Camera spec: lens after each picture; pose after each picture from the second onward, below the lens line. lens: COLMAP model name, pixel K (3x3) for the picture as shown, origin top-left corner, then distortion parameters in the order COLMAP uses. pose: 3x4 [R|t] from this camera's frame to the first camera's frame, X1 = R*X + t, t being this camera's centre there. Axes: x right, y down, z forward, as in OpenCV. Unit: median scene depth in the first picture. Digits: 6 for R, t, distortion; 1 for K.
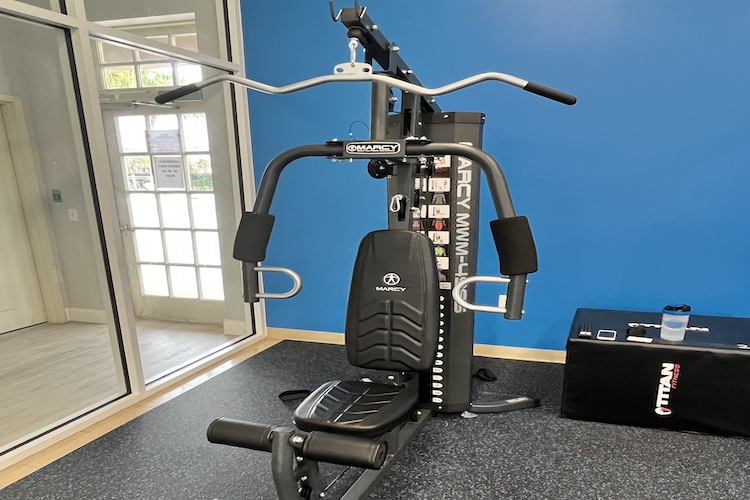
lens RADIAL K [[249.9, 0, 376.3], [0, 249.9, 217.2], [0, 0, 1]] dist [-0.001098, -0.000133]
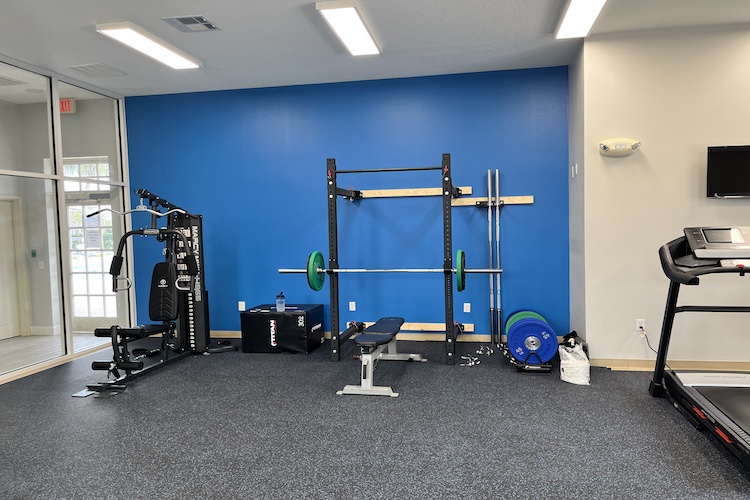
lens RADIAL K [[566.6, 0, 381.5], [0, 566.6, 255.6], [0, 0, 1]] dist [0.059387, -0.078705]
pose [[0.969591, -0.012155, -0.244429, 2.426545], [-0.012410, 0.995039, -0.098707, 0.354200], [0.244416, 0.098739, 0.964630, -2.710666]]
